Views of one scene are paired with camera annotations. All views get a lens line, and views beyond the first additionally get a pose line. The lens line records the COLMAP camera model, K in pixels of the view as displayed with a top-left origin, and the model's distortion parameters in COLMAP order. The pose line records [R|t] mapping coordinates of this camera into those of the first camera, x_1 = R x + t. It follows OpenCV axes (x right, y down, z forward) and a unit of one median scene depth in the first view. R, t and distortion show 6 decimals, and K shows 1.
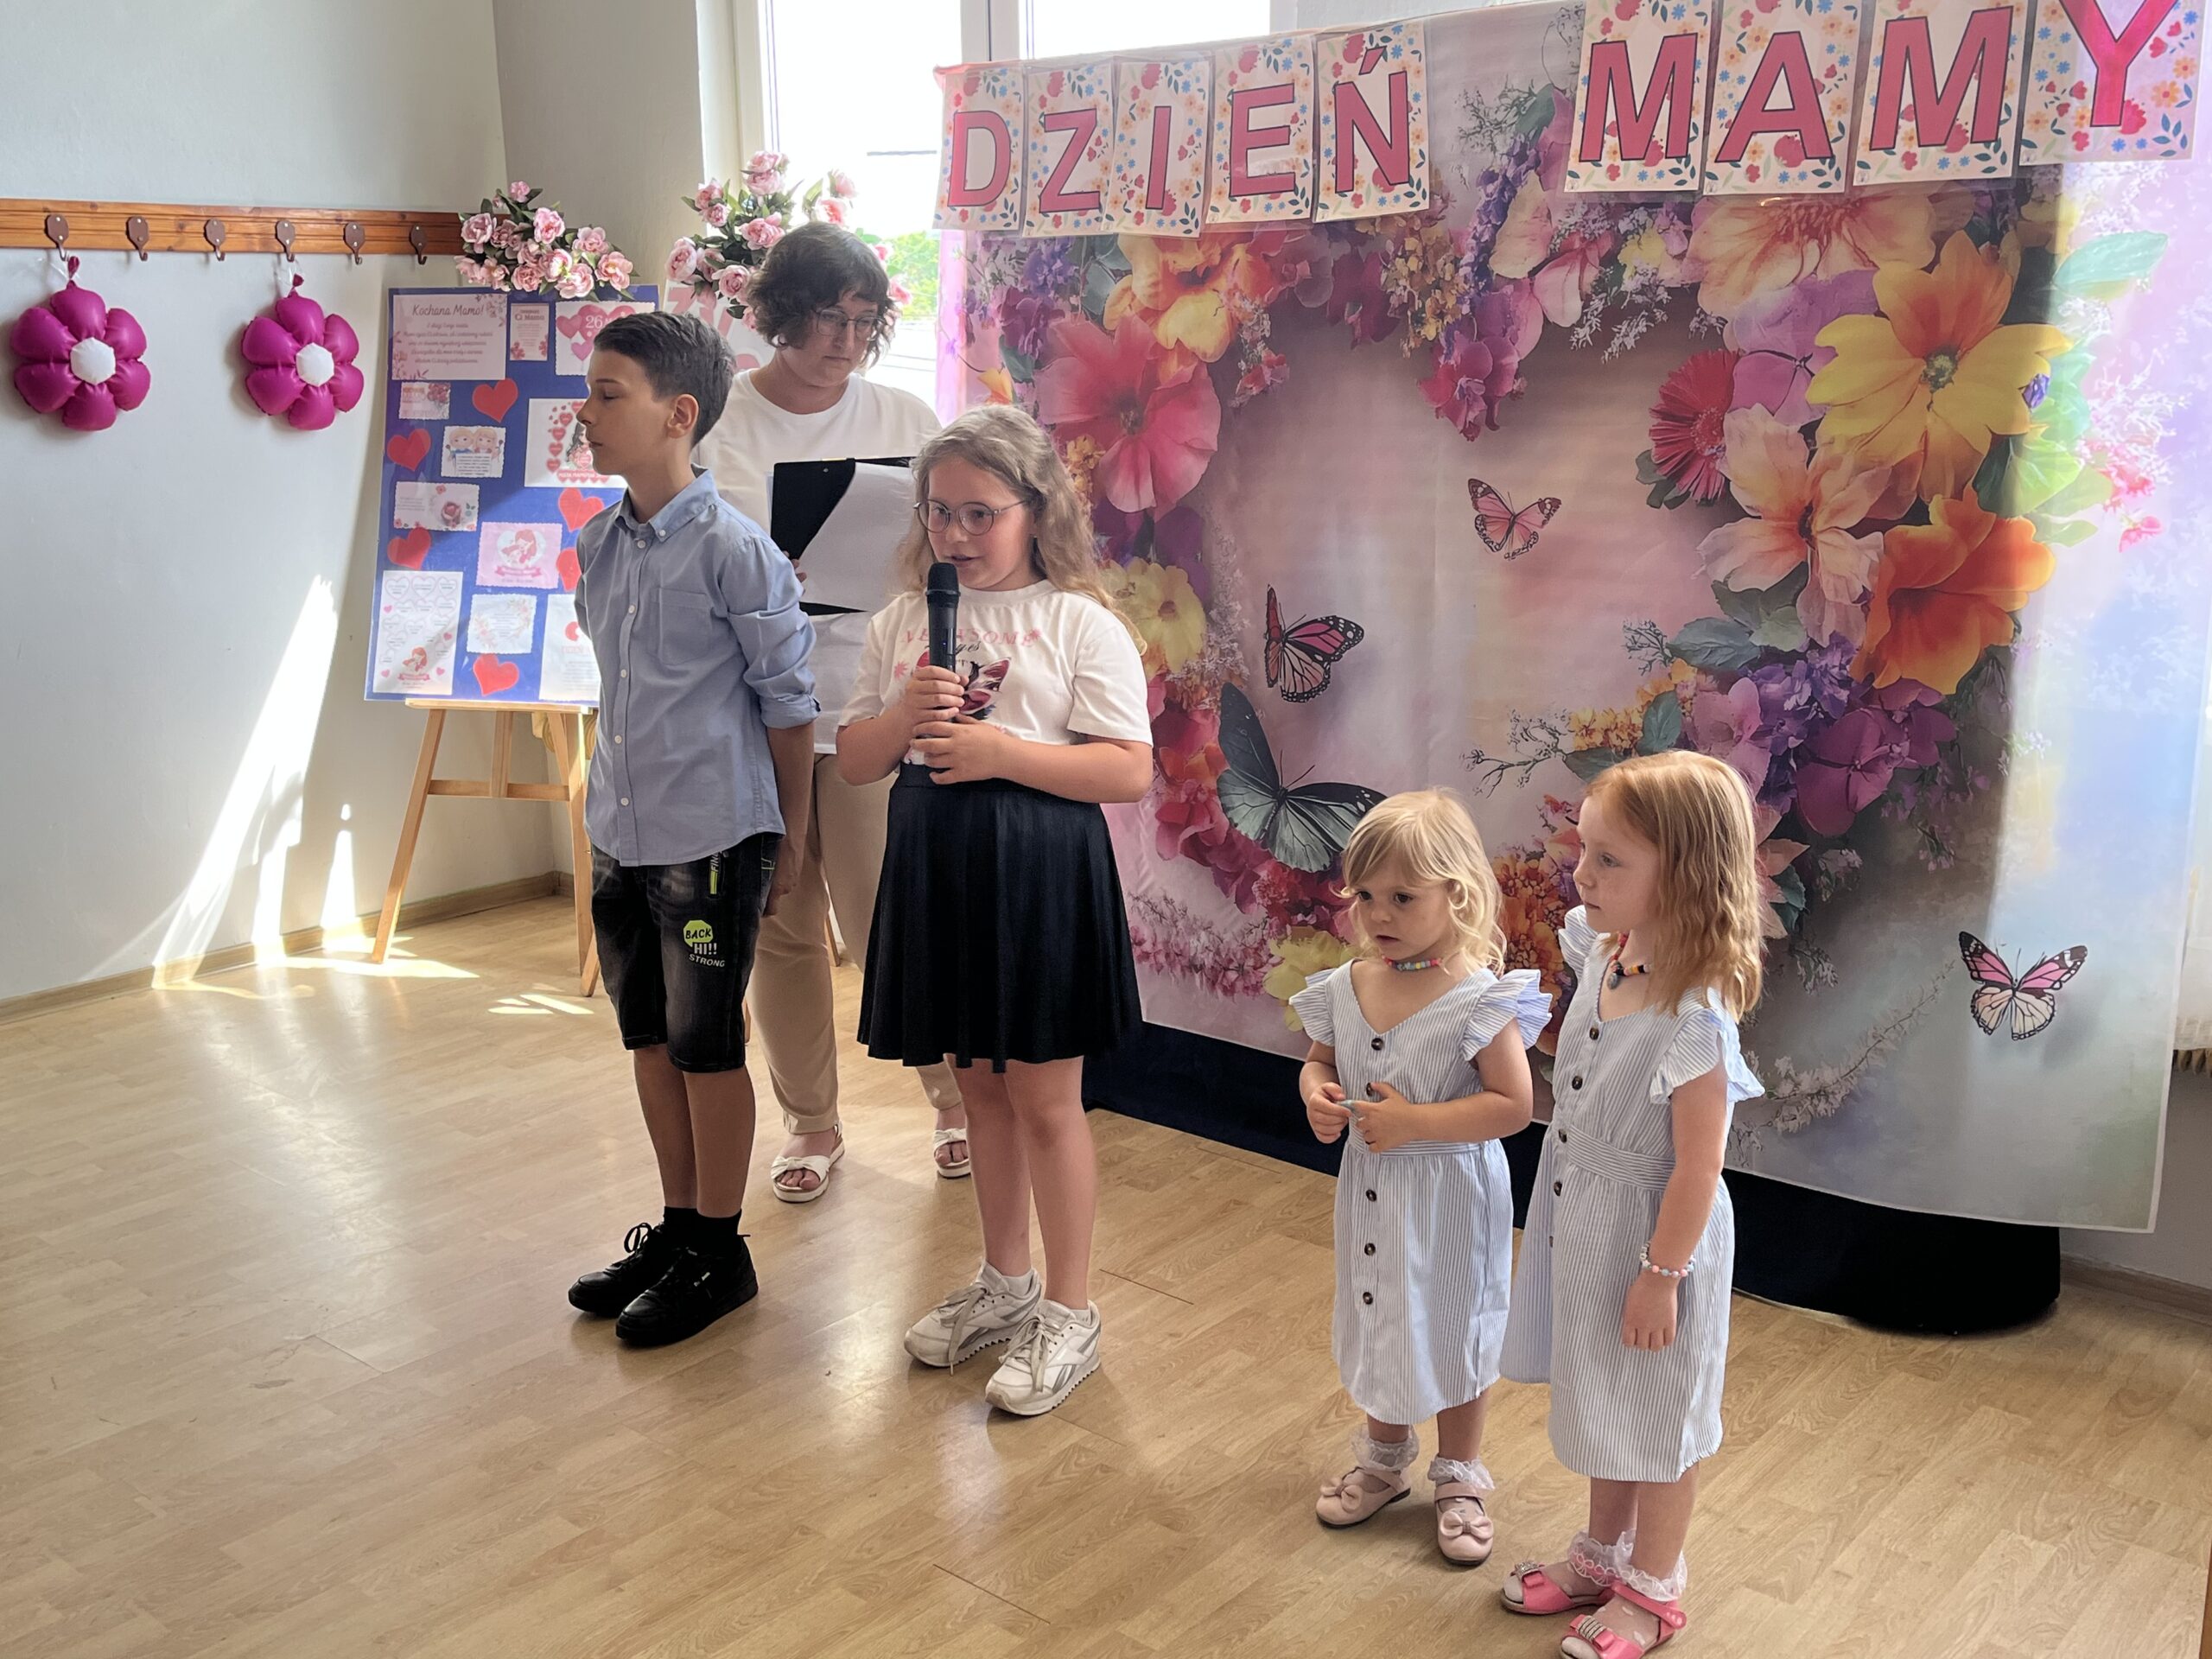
lens RADIAL K [[2111.1, 0, 1150.5], [0, 2111.1, 819.9], [0, 0, 1]] dist [0.034427, 0.000000]
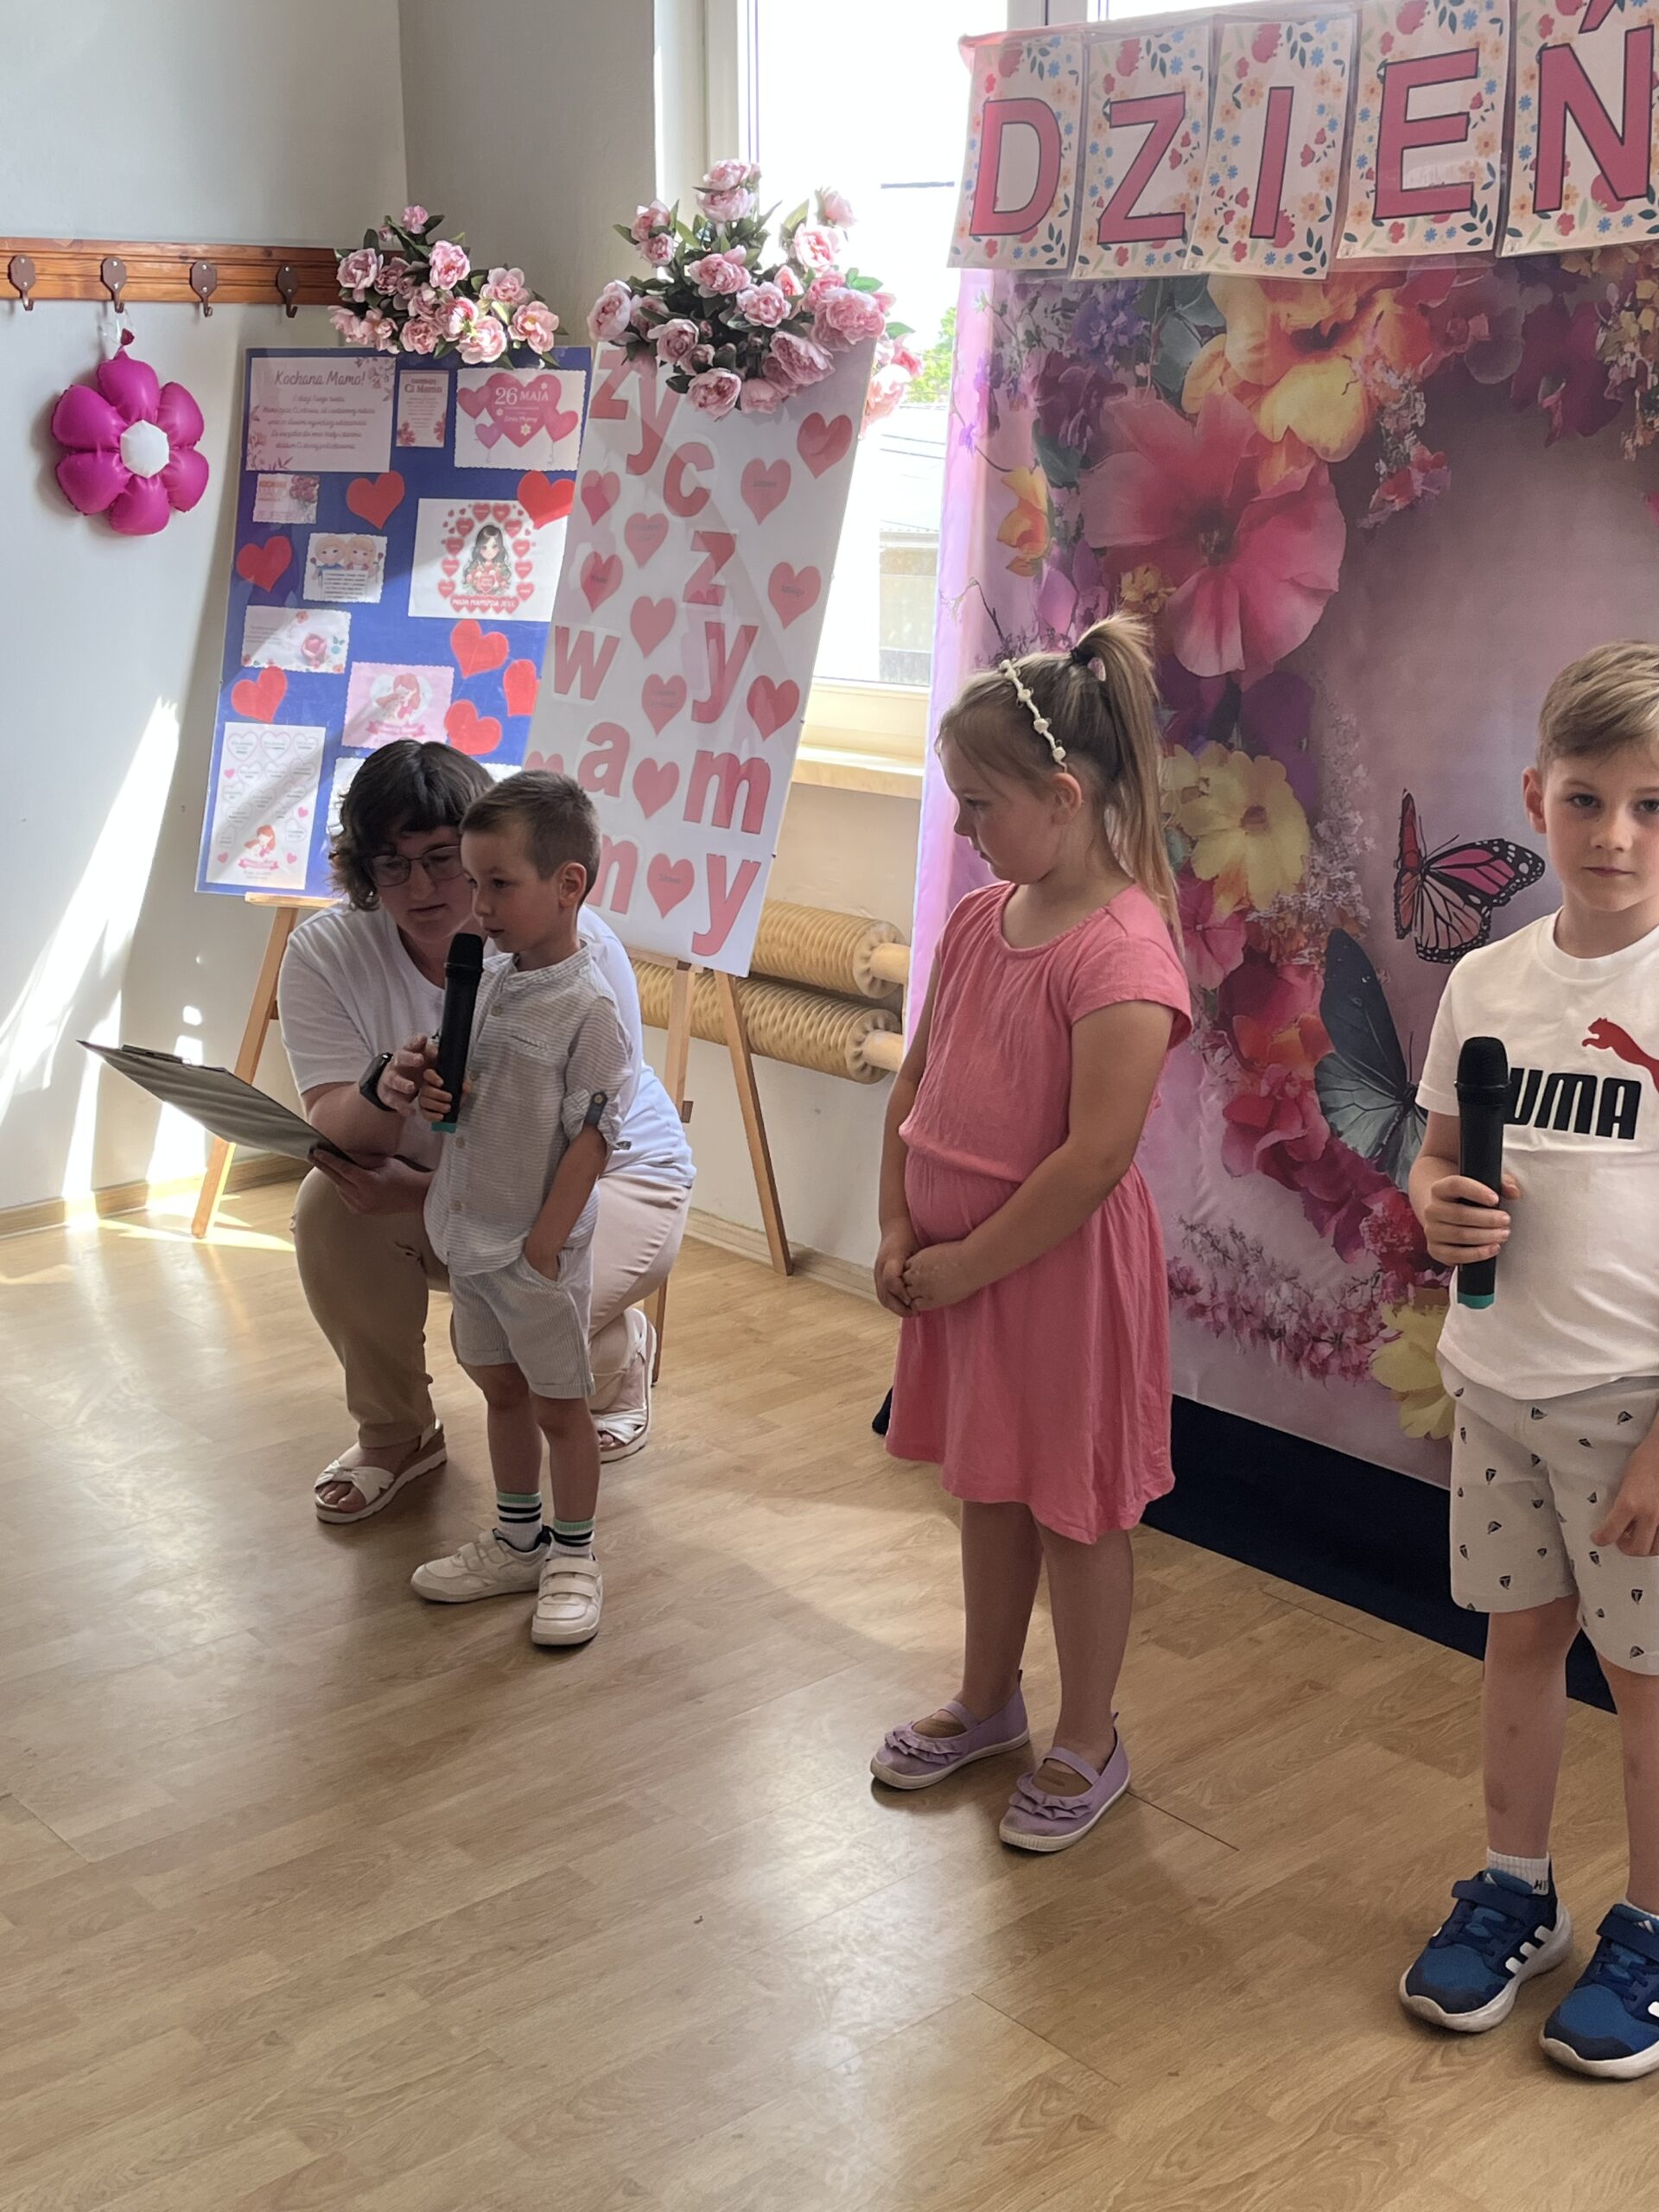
lens RADIAL K [[2684.9, 0, 886.4], [0, 2684.9, 1084.7], [0, 0, 1]] dist [0.028277, 0.000000]
pose [[0.989710, 0.047164, -0.135094, 0.011606], [-0.044953, 0.998801, 0.019372, -0.024741], [0.135846, -0.013100, 0.990643, 0.109943]]
